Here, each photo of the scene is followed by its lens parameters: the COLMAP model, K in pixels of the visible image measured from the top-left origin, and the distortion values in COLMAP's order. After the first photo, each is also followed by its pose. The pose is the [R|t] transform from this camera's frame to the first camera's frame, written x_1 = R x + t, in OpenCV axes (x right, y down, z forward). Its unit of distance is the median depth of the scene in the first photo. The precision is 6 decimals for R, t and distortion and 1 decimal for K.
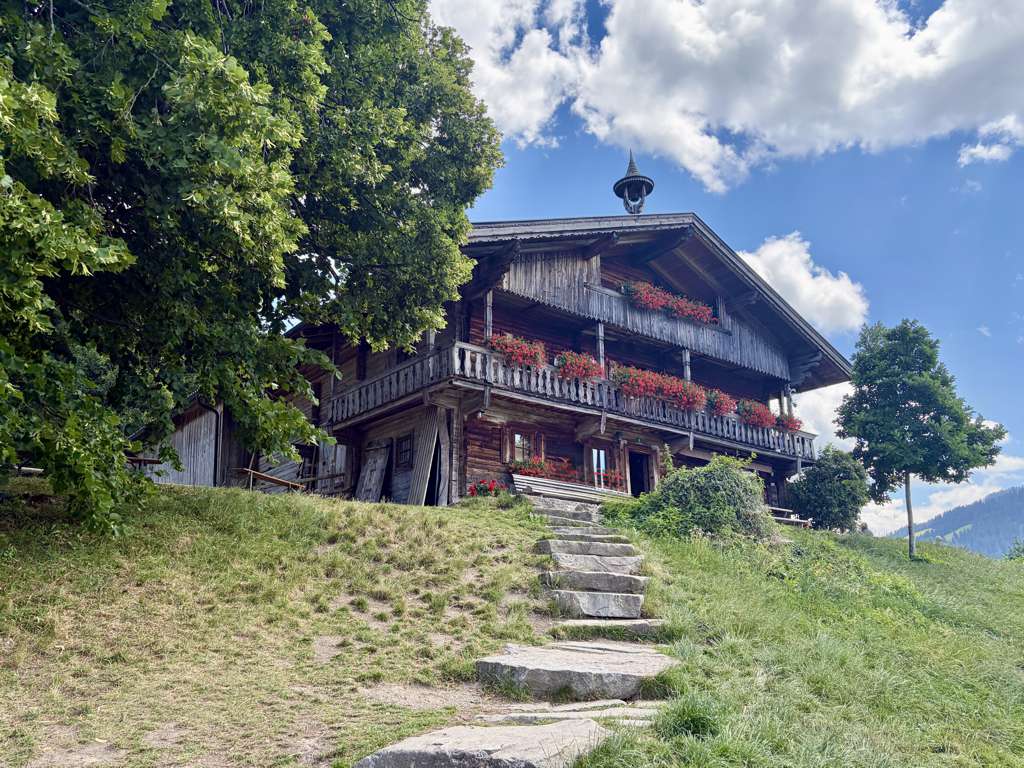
lens RADIAL K [[769.4, 0, 509.9], [0, 769.4, 374.0], [0, 0, 1]] dist [0.027247, 0.001536]
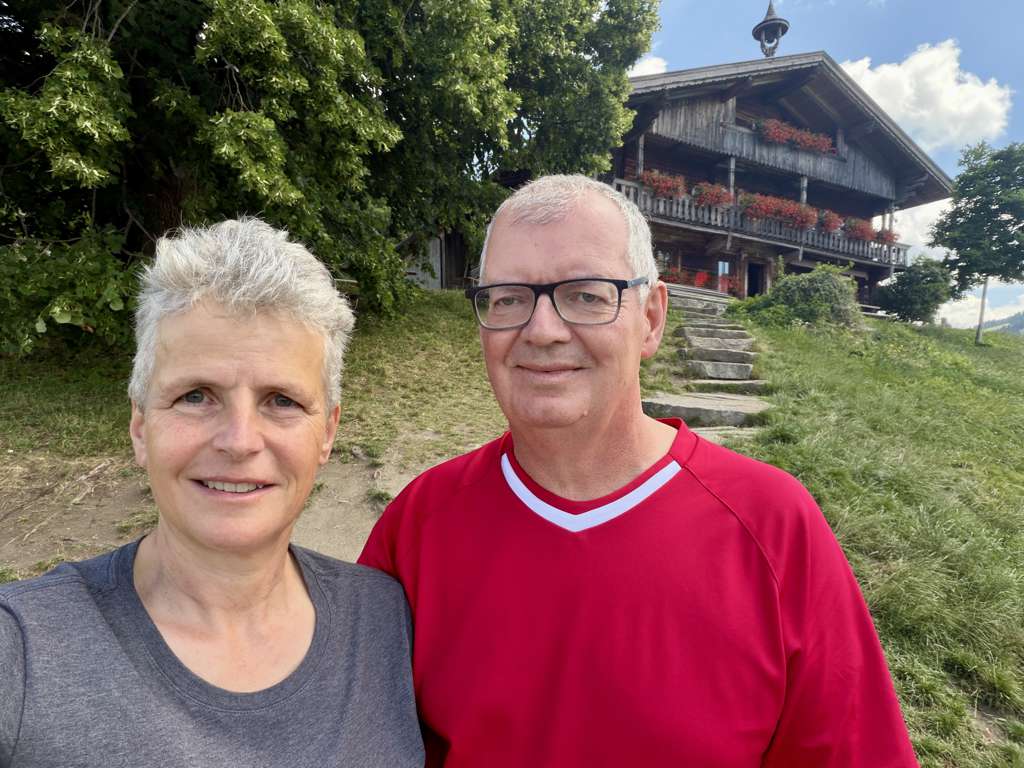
lens RADIAL K [[610.5, 0, 507.7], [0, 610.5, 384.0], [0, 0, 1]] dist [-0.004660, 0.009232]
pose [[0.977899, 0.028127, -0.207179, -0.031450], [0.033525, 0.956994, 0.288163, -0.017530], [0.206375, -0.288740, 0.934900, -0.141000]]
